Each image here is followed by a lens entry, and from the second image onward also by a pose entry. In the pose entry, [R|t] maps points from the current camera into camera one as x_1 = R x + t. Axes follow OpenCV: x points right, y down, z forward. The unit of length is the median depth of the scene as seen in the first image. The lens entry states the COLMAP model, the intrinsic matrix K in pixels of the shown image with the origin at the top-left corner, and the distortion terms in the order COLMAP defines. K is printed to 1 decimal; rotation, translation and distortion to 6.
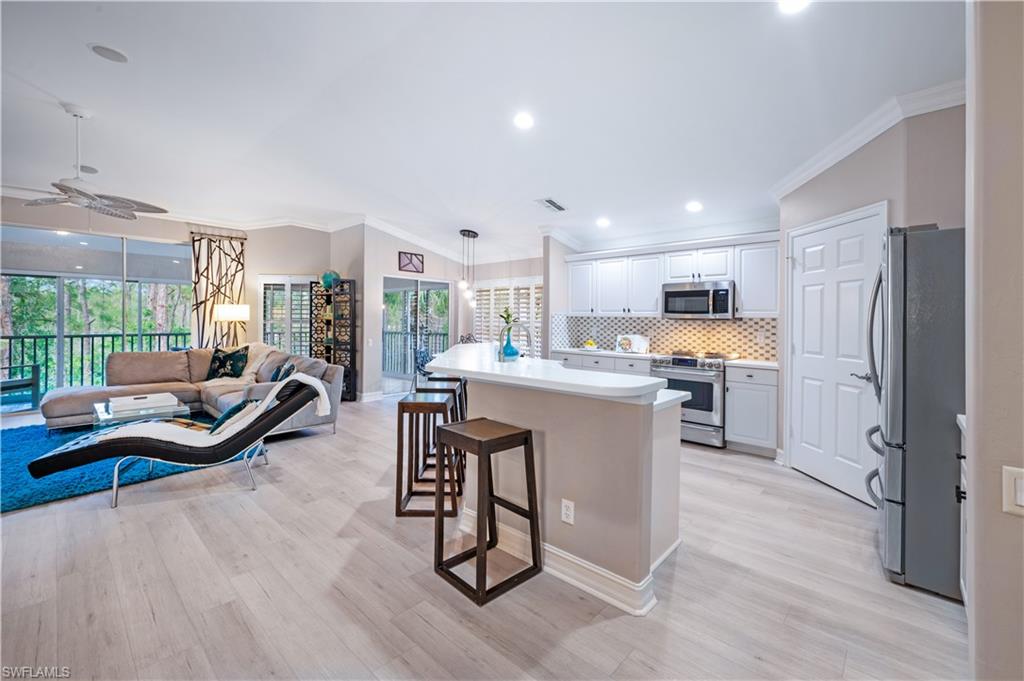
lens RADIAL K [[425.0, 0, 506.6], [0, 425.0, 318.0], [0, 0, 1]] dist [0.007460, -0.001805]
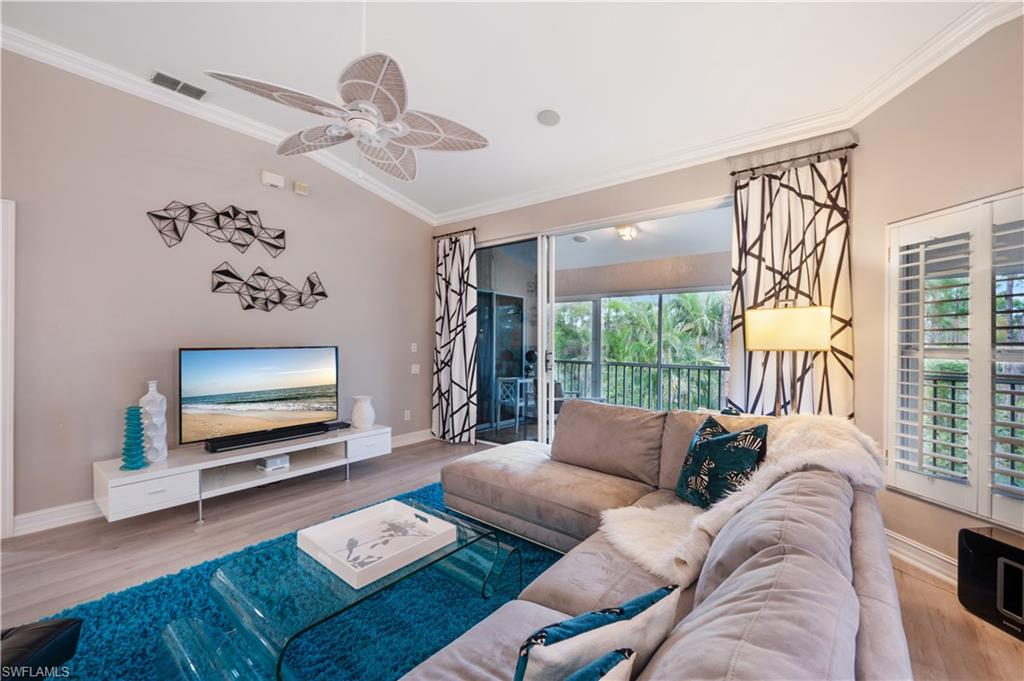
lens RADIAL K [[425.0, 0, 516.4], [0, 425.0, 348.5], [0, 0, 1]] dist [0.007460, -0.001805]
pose [[0.091129, 0.002430, -0.995836, -0.290808], [-0.000455, 0.999997, 0.002399, 0.005579], [0.995839, 0.000234, 0.091130, 0.783434]]
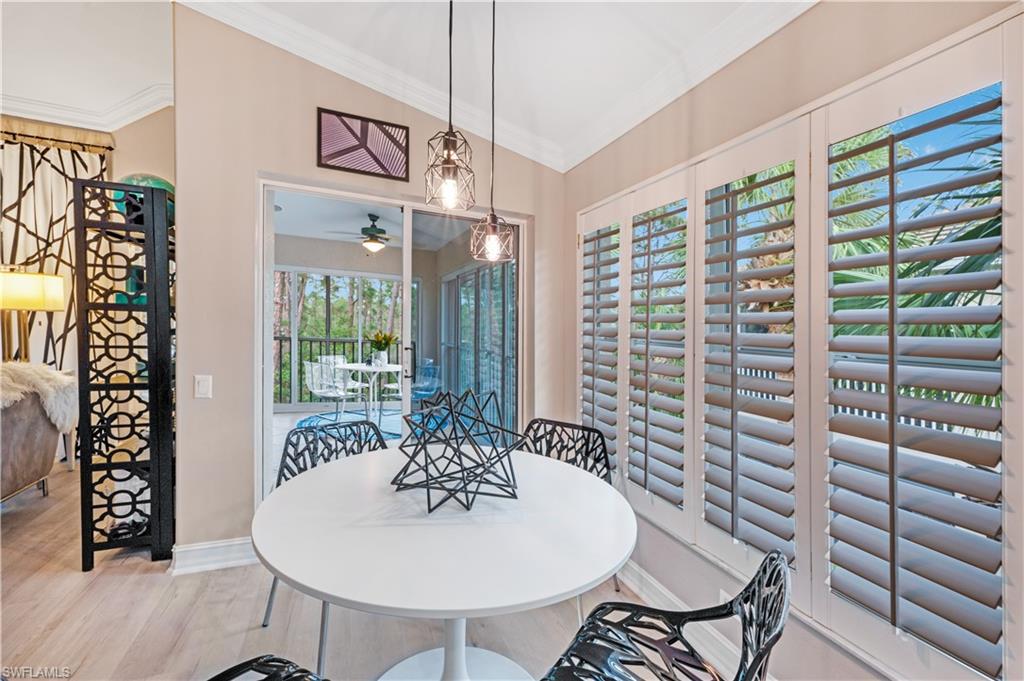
lens RADIAL K [[425.0, 0, 495.6], [0, 425.0, 336.6], [0, 0, 1]] dist [0.007460, -0.001805]
pose [[0.898938, 0.042494, -0.436011, 0.022517], [-0.035279, 0.999074, 0.024635, 0.007102], [0.436654, -0.006764, 0.899604, 0.904246]]
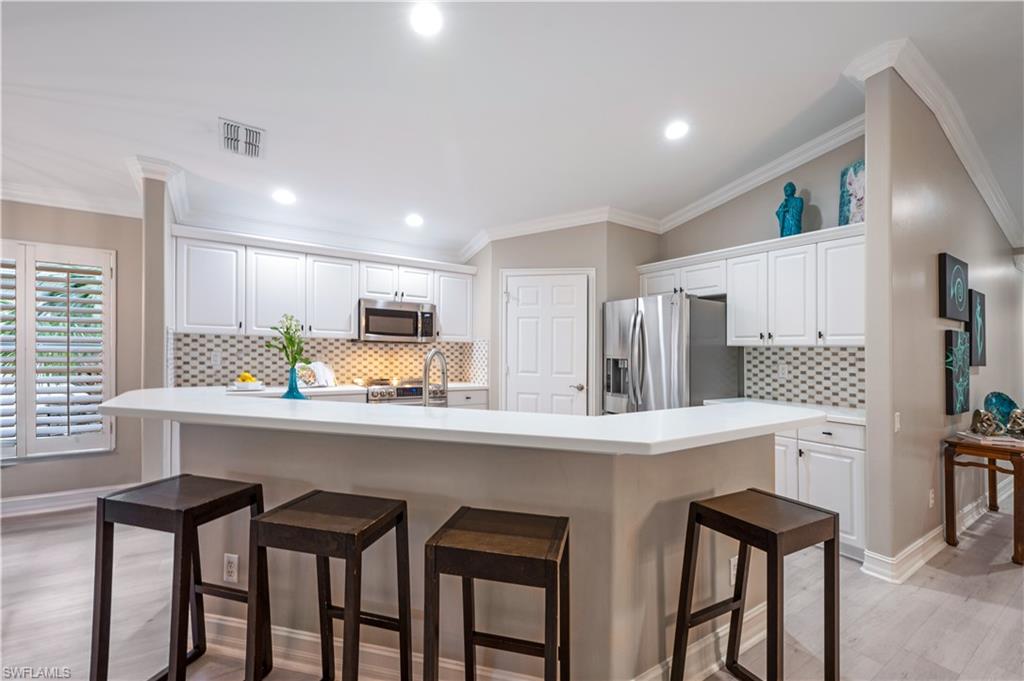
lens RADIAL K [[425.0, 0, 522.0], [0, 425.0, 335.4], [0, 0, 1]] dist [0.007460, -0.001805]
pose [[0.223829, 0.027660, 0.974236, -0.309674], [-0.027145, 0.999386, -0.022138, 0.000503], [-0.974250, -0.021491, 0.224443, 0.451784]]
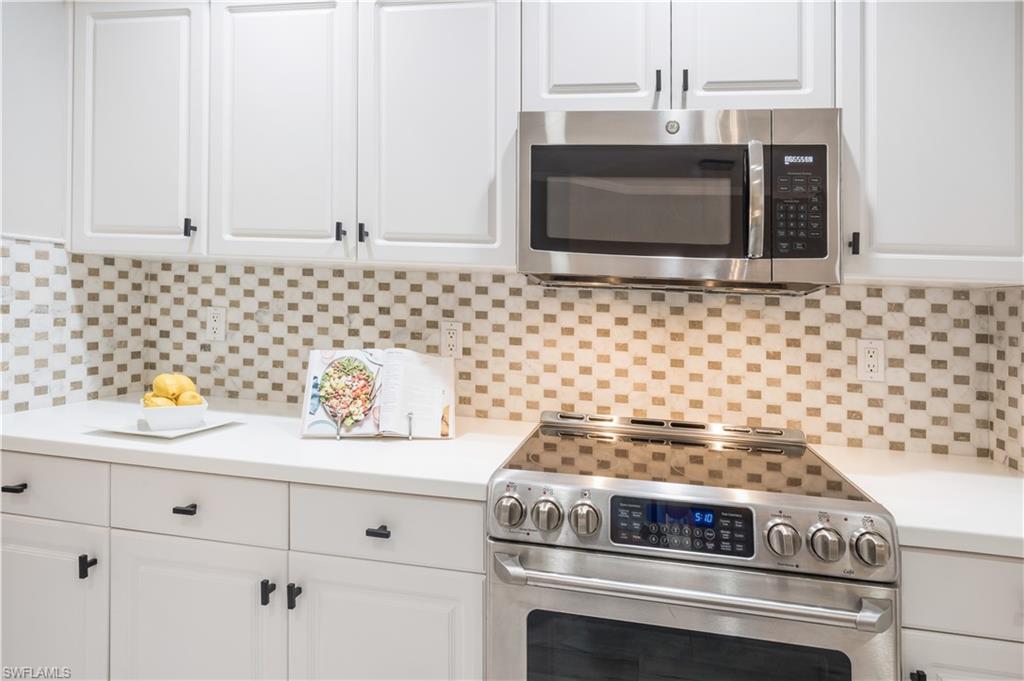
lens RADIAL K [[633.5, 0, 544.0], [0, 633.5, 317.0], [0, 0, 1]] dist [-0.008810, 0.008468]
pose [[0.847291, 0.013587, 0.530955, 0.181161], [-0.035587, 0.998879, 0.031229, 0.010393], [-0.529935, -0.045355, 0.846824, 0.628900]]
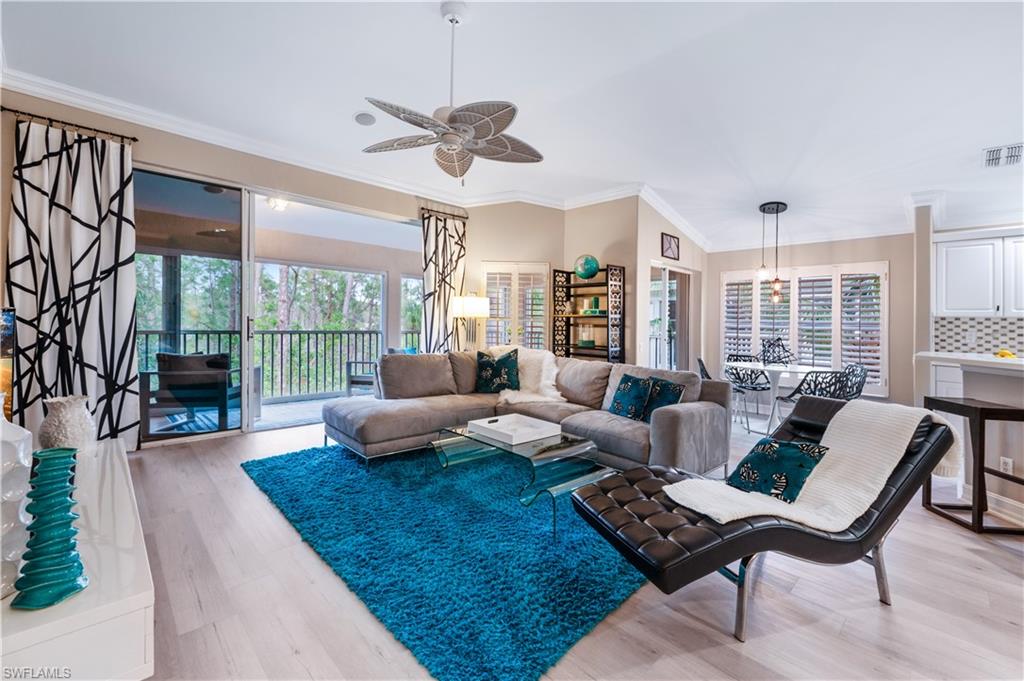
lens RADIAL K [[425.0, 0, 515.0], [0, 425.0, 323.9], [0, 0, 1]] dist [0.007460, -0.001805]
pose [[0.998001, 0.012321, -0.061989, -0.565438], [-0.011462, 0.999834, 0.014189, 0.007650], [0.062154, -0.013450, 0.997976, 0.216613]]
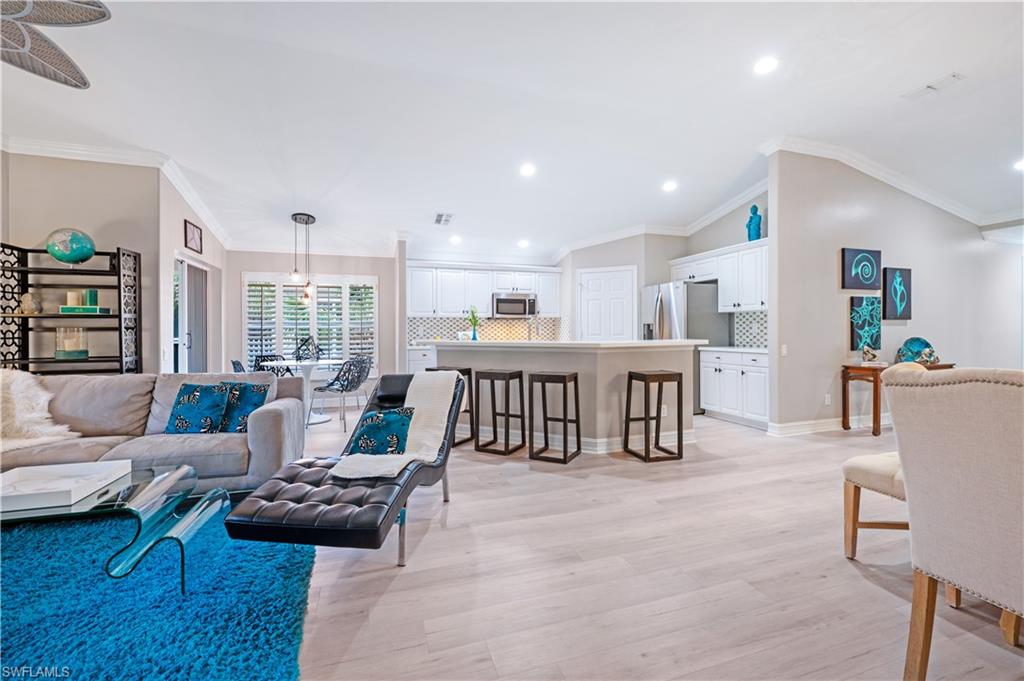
lens RADIAL K [[425.0, 0, 502.1], [0, 425.0, 315.9], [0, 0, 1]] dist [0.007460, -0.001805]
pose [[0.503349, 0.014085, 0.863968, -0.698369], [0.004116, 0.999817, -0.018698, 0.016776], [-0.864073, 0.012968, 0.503199, 0.250087]]
